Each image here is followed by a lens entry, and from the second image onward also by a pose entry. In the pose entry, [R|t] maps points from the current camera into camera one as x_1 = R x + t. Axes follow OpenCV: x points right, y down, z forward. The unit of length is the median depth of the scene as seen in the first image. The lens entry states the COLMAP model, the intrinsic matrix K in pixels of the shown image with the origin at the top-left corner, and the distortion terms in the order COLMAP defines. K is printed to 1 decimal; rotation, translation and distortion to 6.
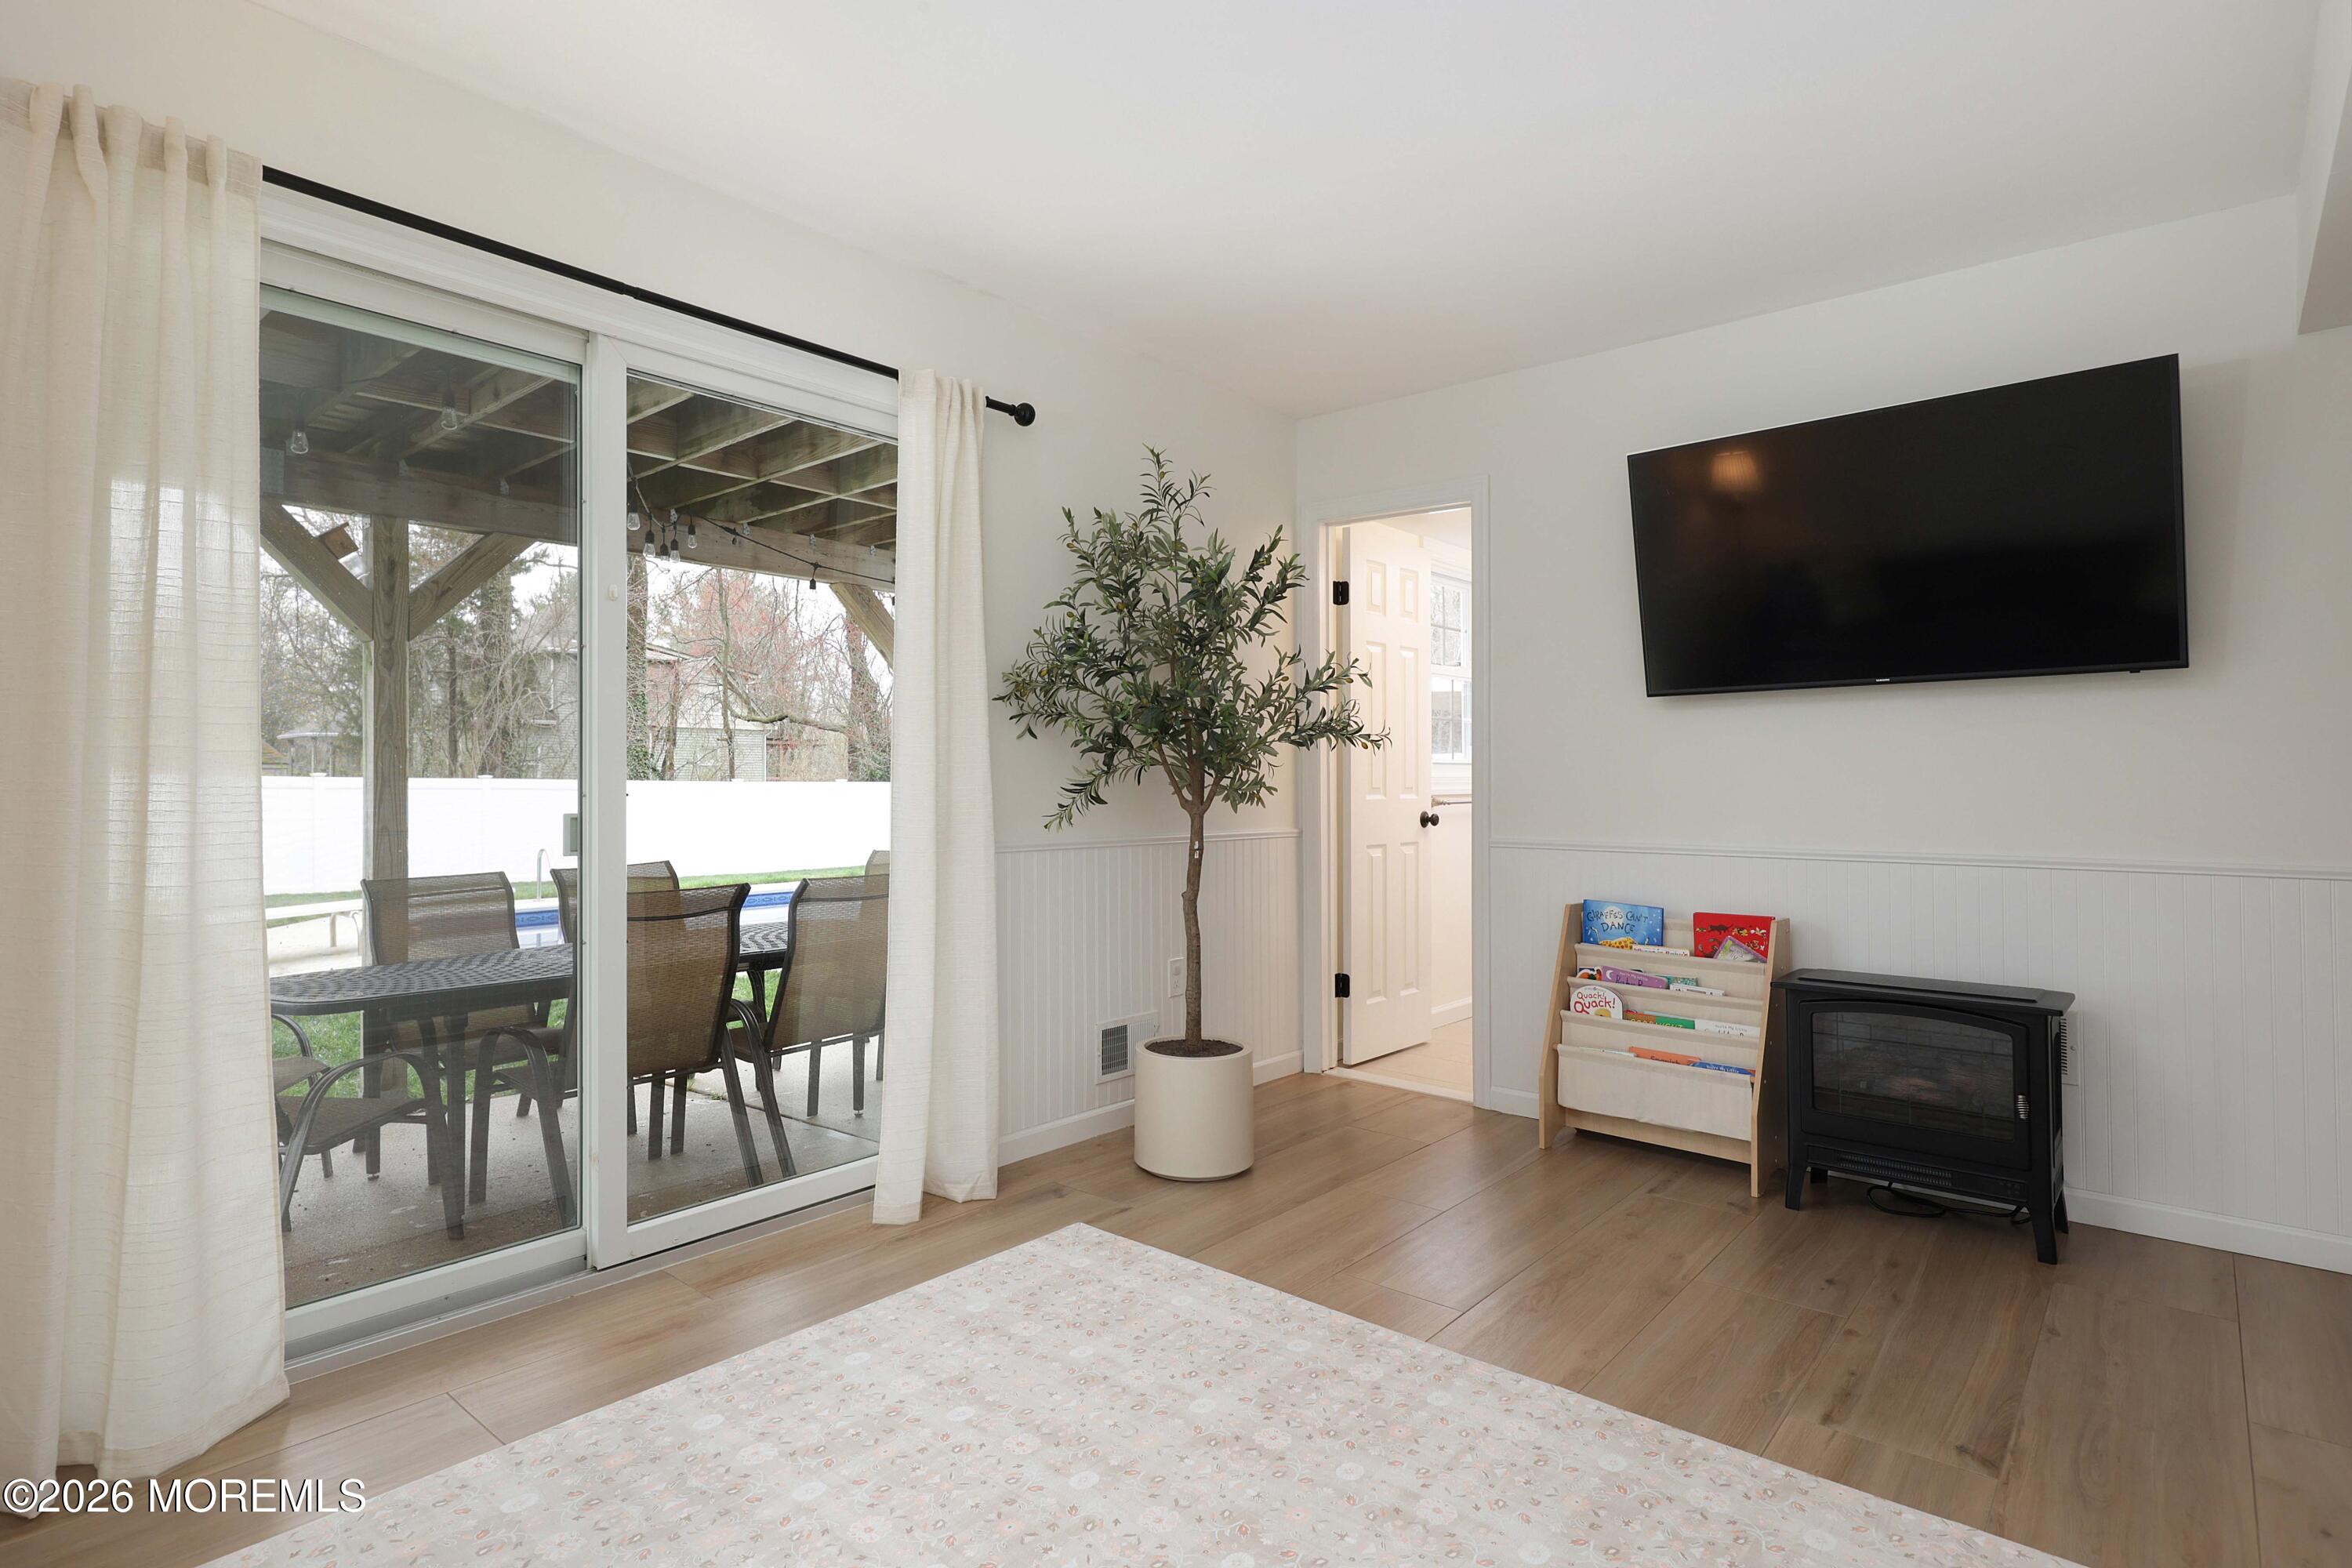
lens RADIAL K [[1189.8, 0, 1167.0], [0, 1189.8, 794.9], [0, 0, 1]] dist [-0.001840, 0.001355]
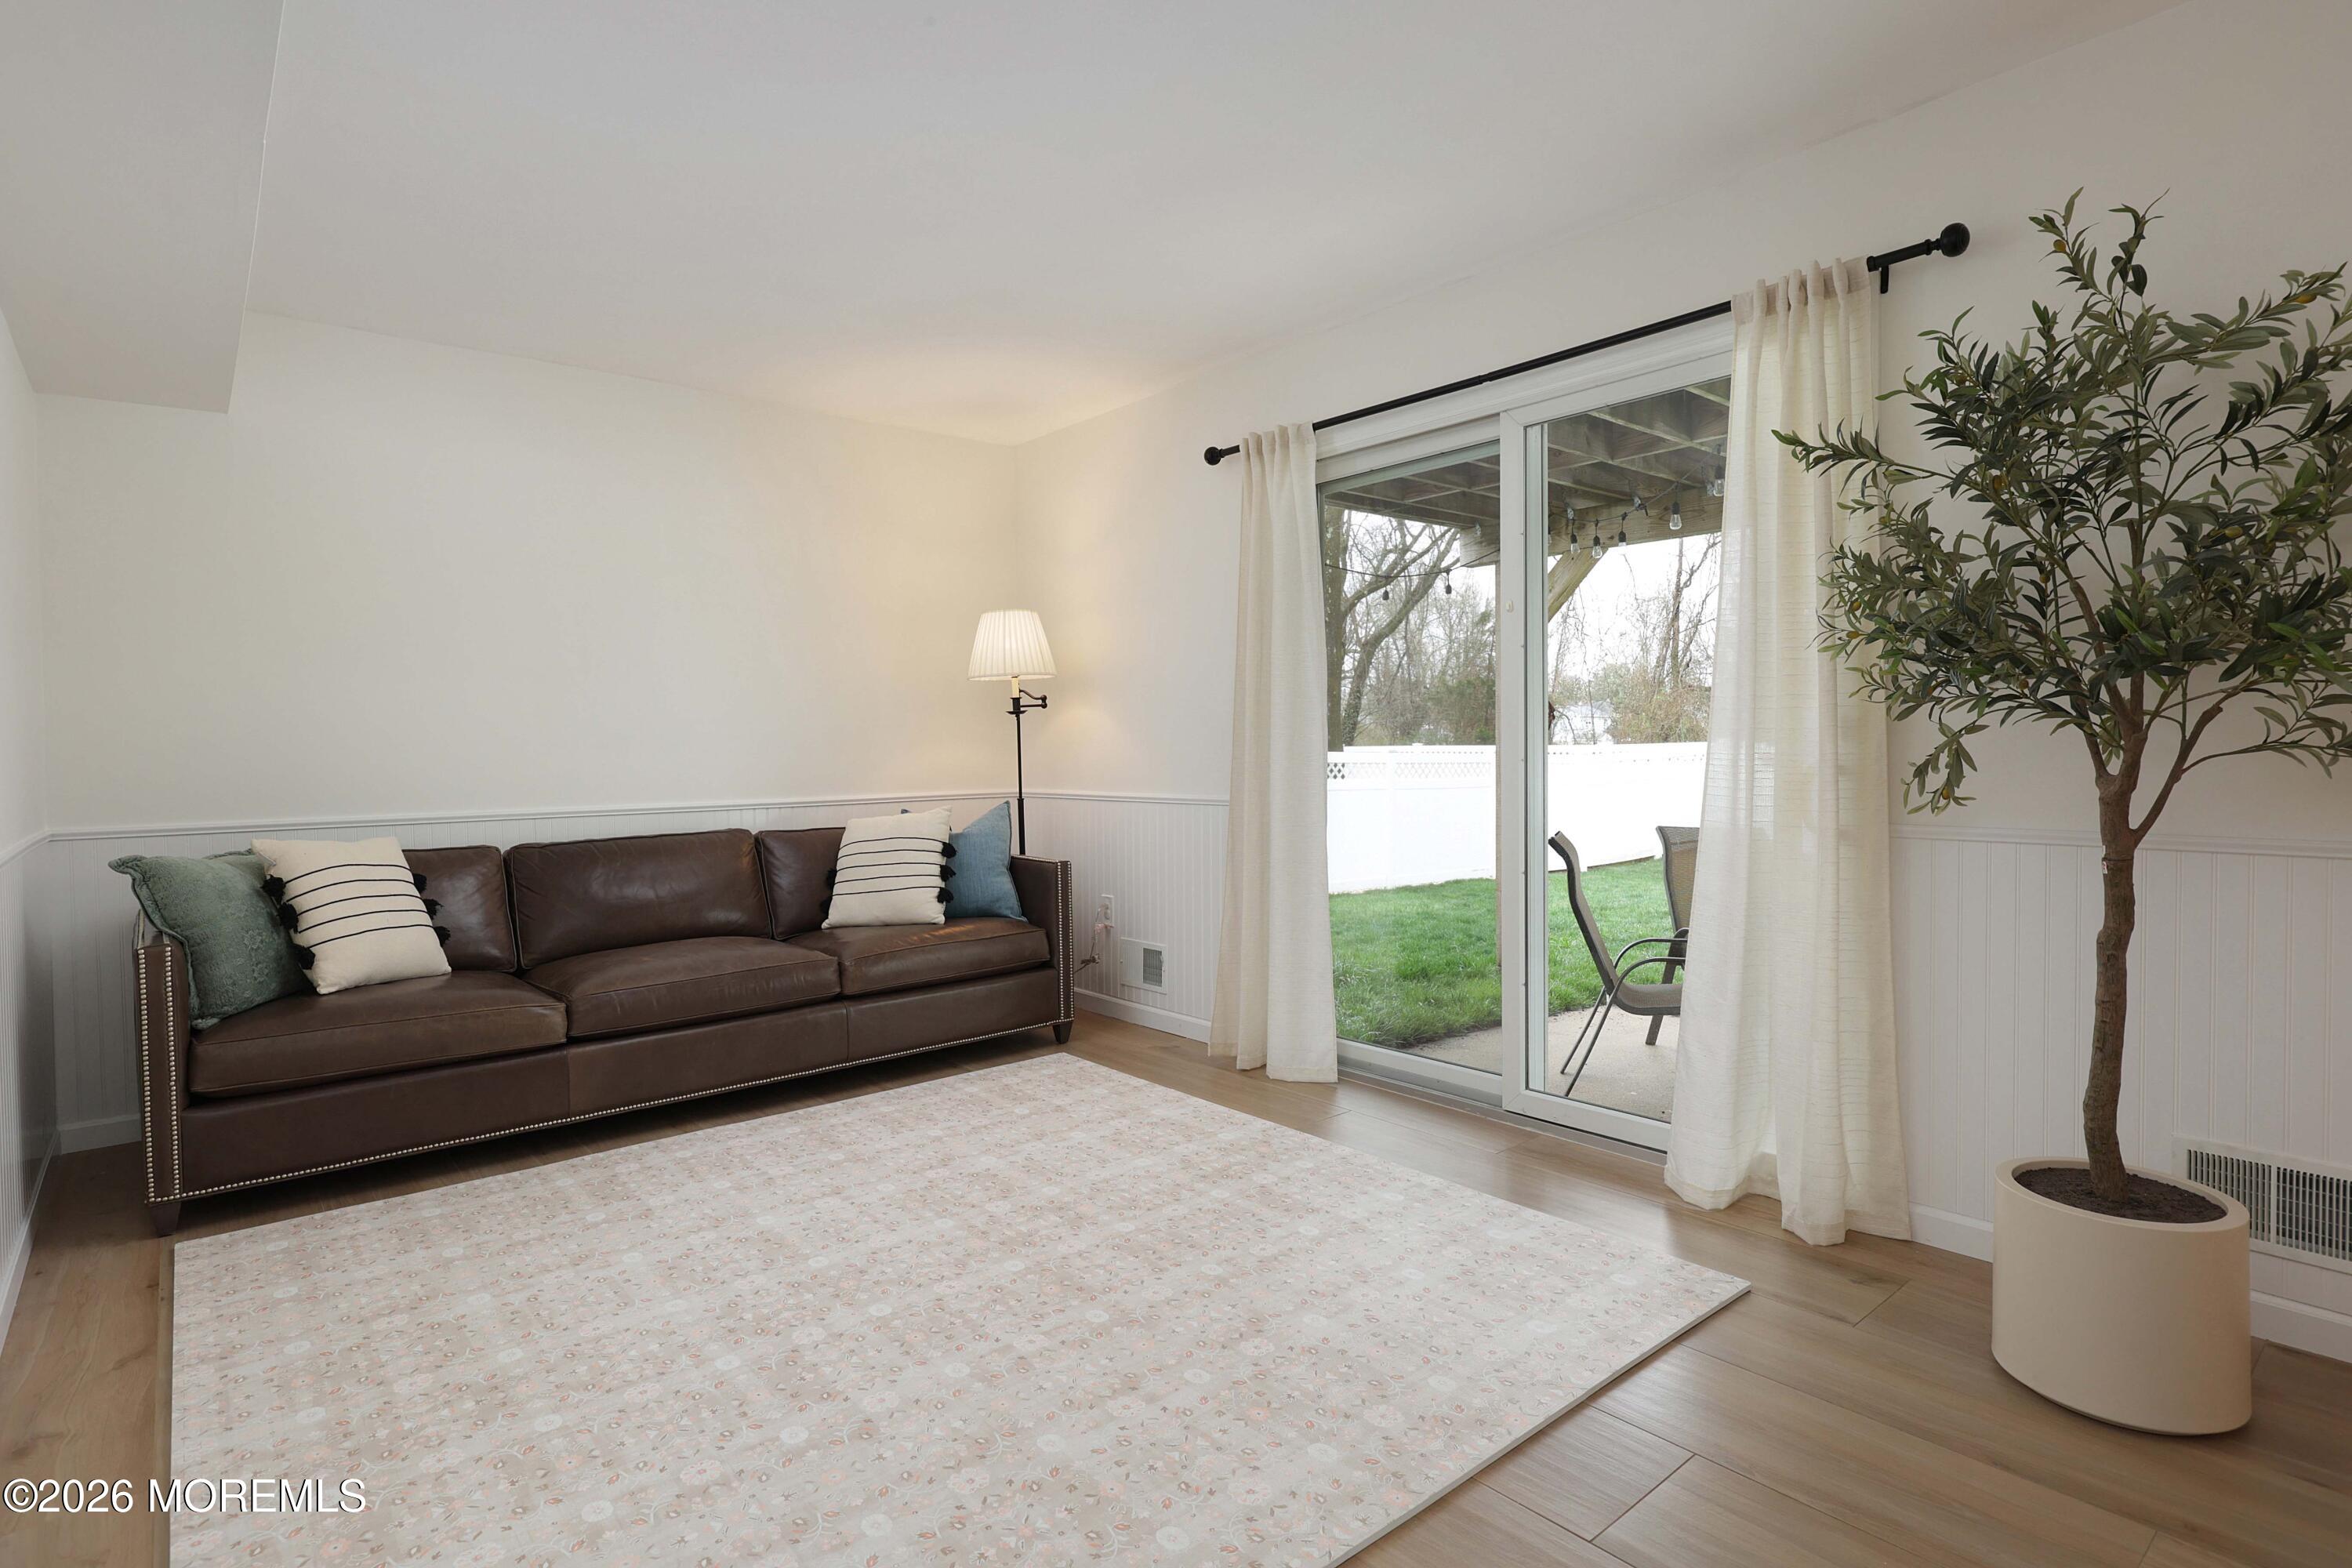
lens RADIAL K [[1189.8, 0, 1168.7], [0, 1189.8, 768.3], [0, 0, 1]] dist [-0.001840, 0.001355]
pose [[-0.163768, 0.014745, -0.986389, 1.068322], [0.001138, 0.999890, 0.014758, -0.006858], [0.986498, 0.001294, -0.163767, 1.000038]]
